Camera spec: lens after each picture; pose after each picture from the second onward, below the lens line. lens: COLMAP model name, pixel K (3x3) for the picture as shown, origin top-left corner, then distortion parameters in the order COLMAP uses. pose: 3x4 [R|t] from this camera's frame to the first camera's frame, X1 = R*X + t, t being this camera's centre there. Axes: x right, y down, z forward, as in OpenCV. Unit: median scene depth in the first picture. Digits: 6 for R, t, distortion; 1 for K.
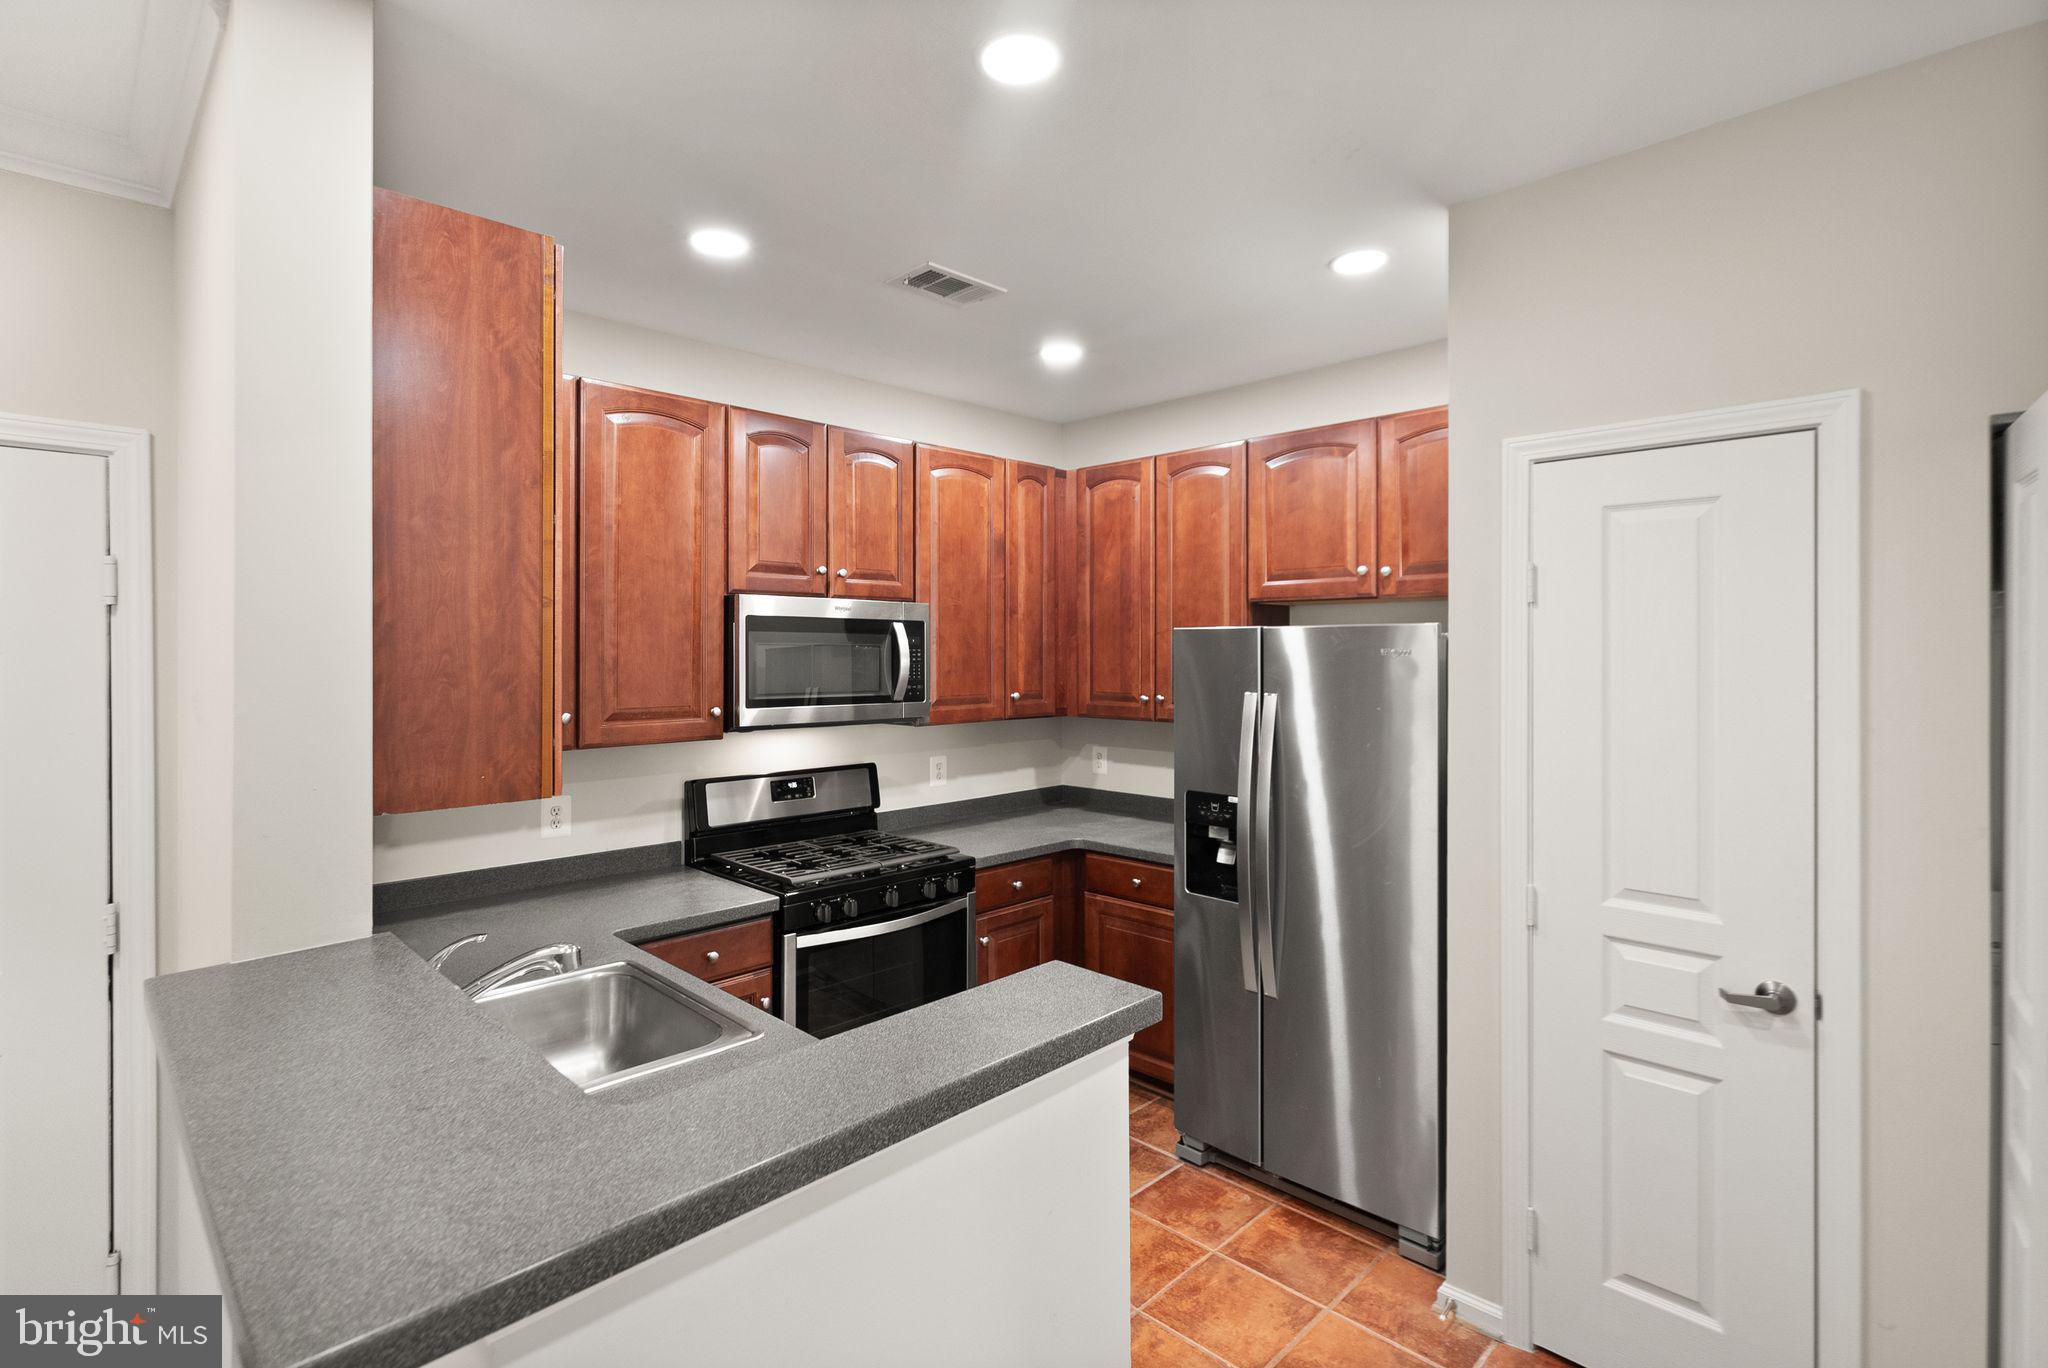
lens RADIAL K [[972.2, 0, 1025.2], [0, 972.2, 644.6], [0, 0, 1]] dist [-0.002888, -0.000069]
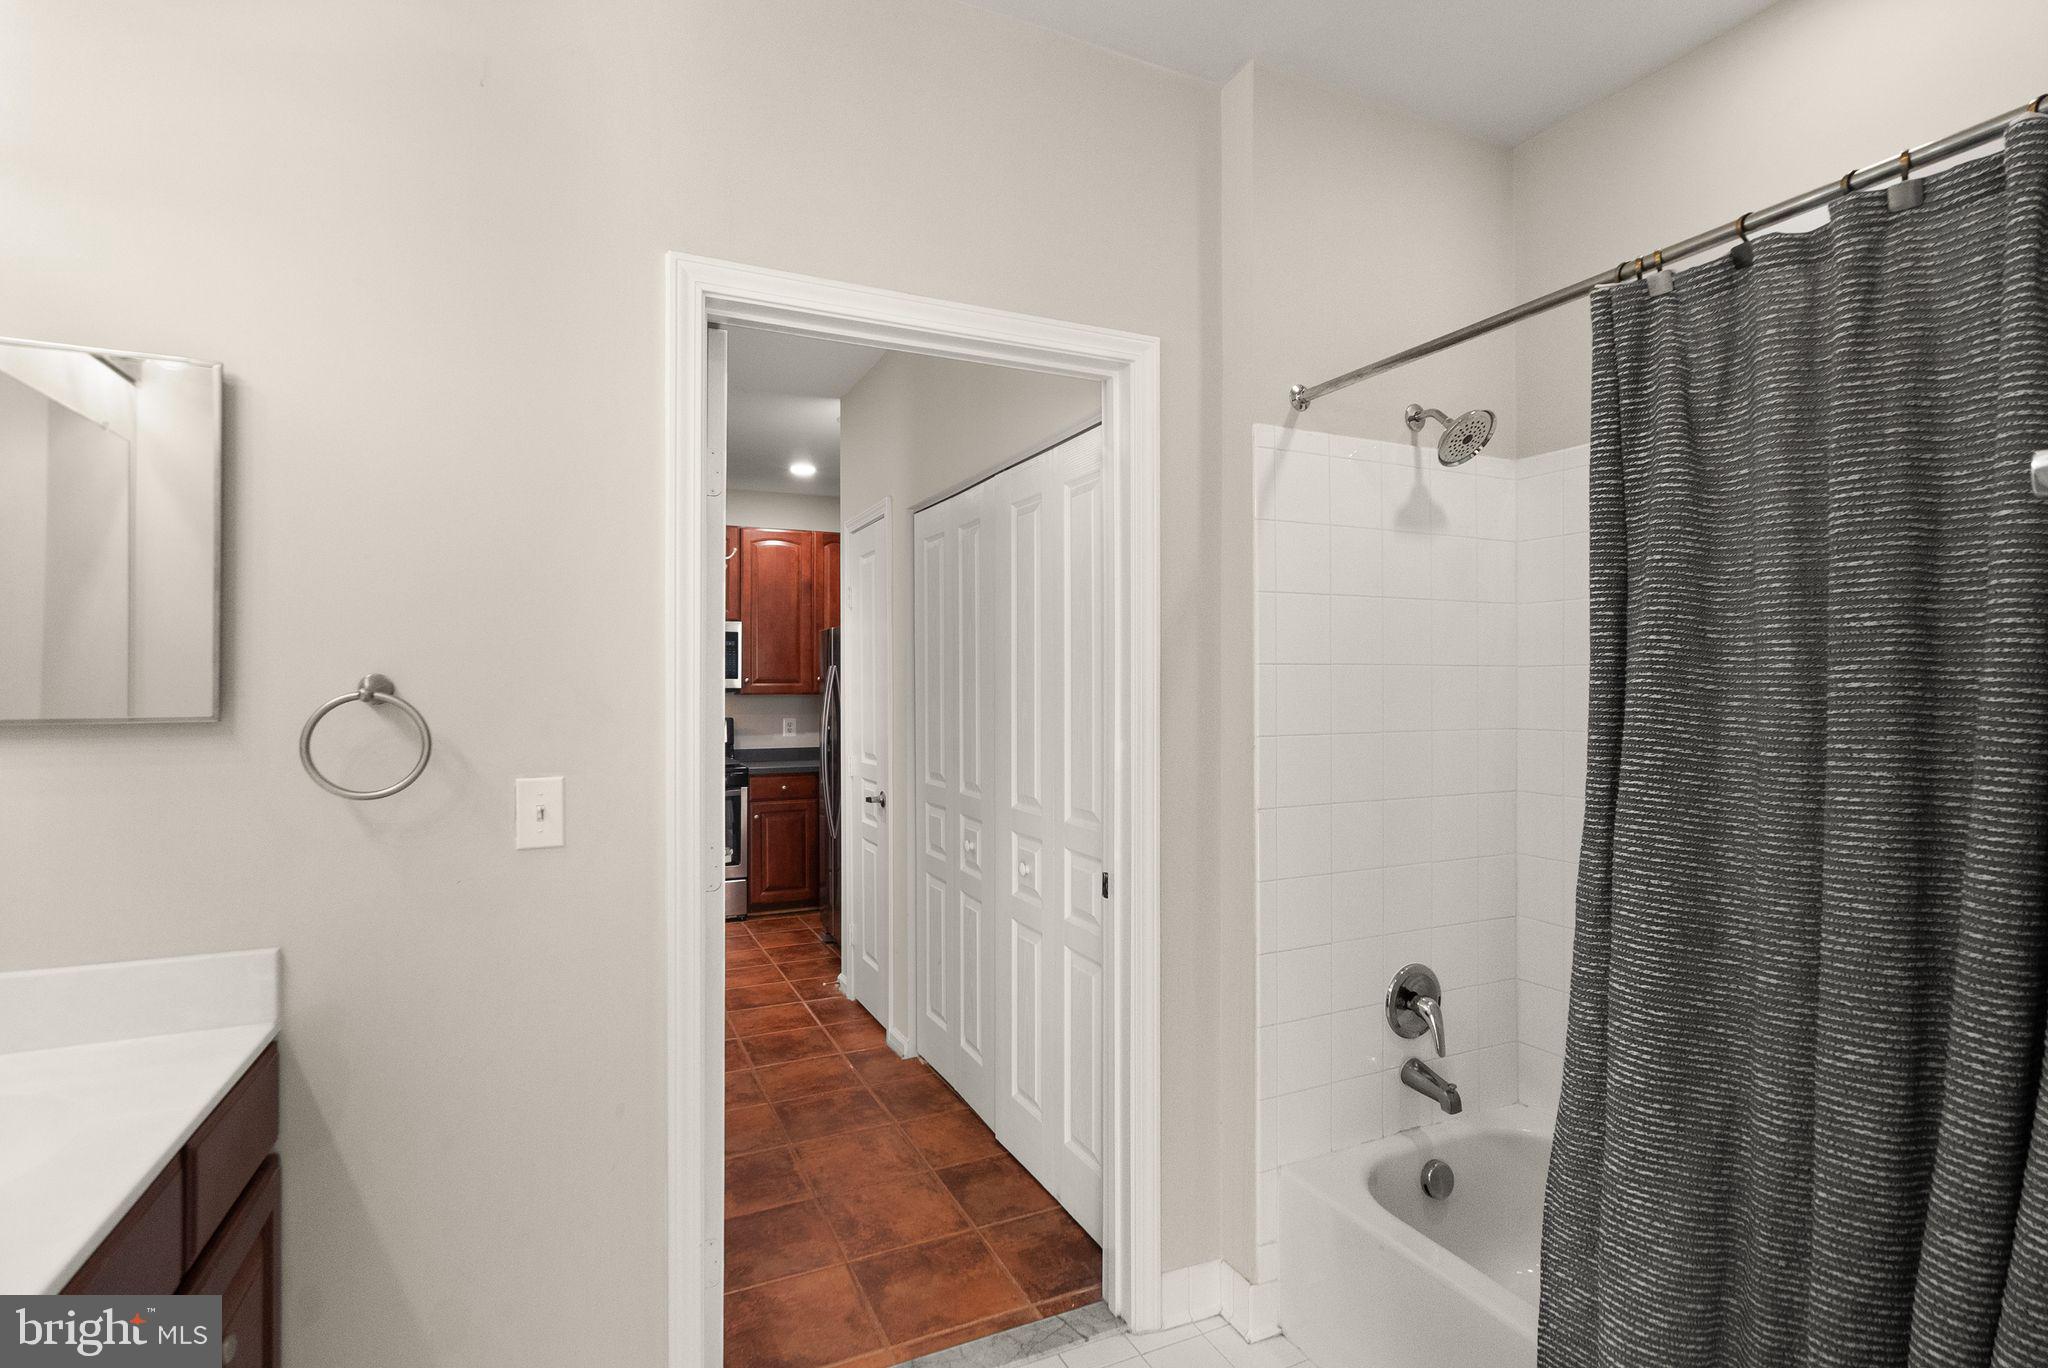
lens RADIAL K [[980.3, 0, 1012.9], [0, 980.3, 677.3], [0, 0, 1]] dist [-0.002121, 0.000210]
pose [[0.936357, -0.002405, -0.351042, 1.018045], [0.002683, 0.999996, 0.000305, 0.059792], [0.351040, -0.001227, 0.936360, -0.474598]]
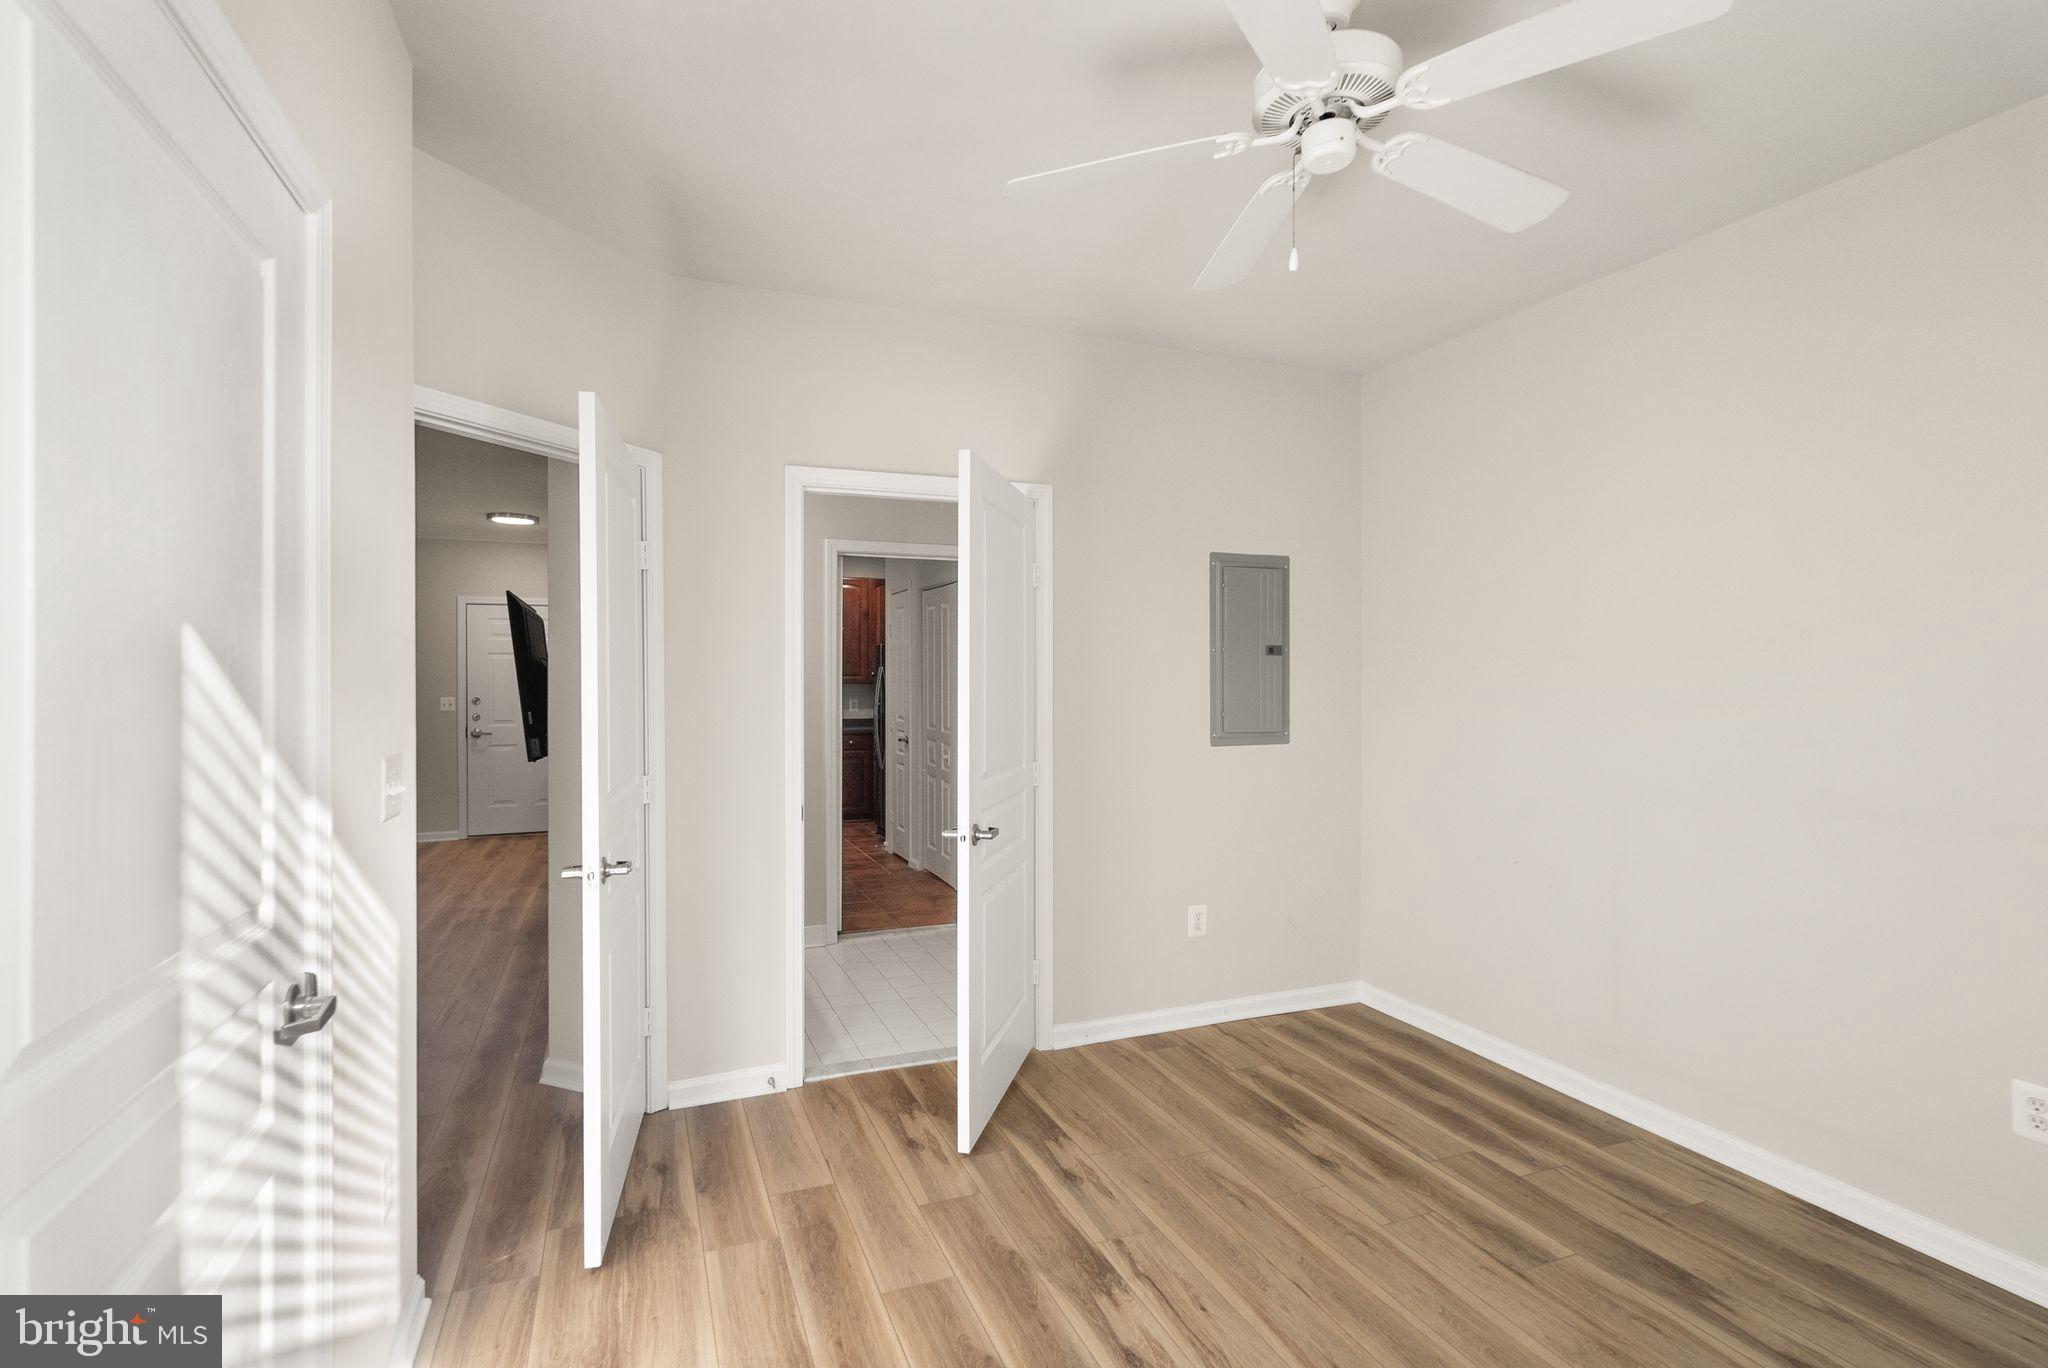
lens RADIAL K [[980.3, 0, 1012.9], [0, 980.3, 677.3], [0, 0, 1]] dist [-0.002121, 0.000210]
pose [[0.916979, 0.004686, -0.398909, 1.566937], [-0.000071, 0.999933, 0.011584, 0.038844], [0.398936, -0.010594, 0.916918, -1.371733]]
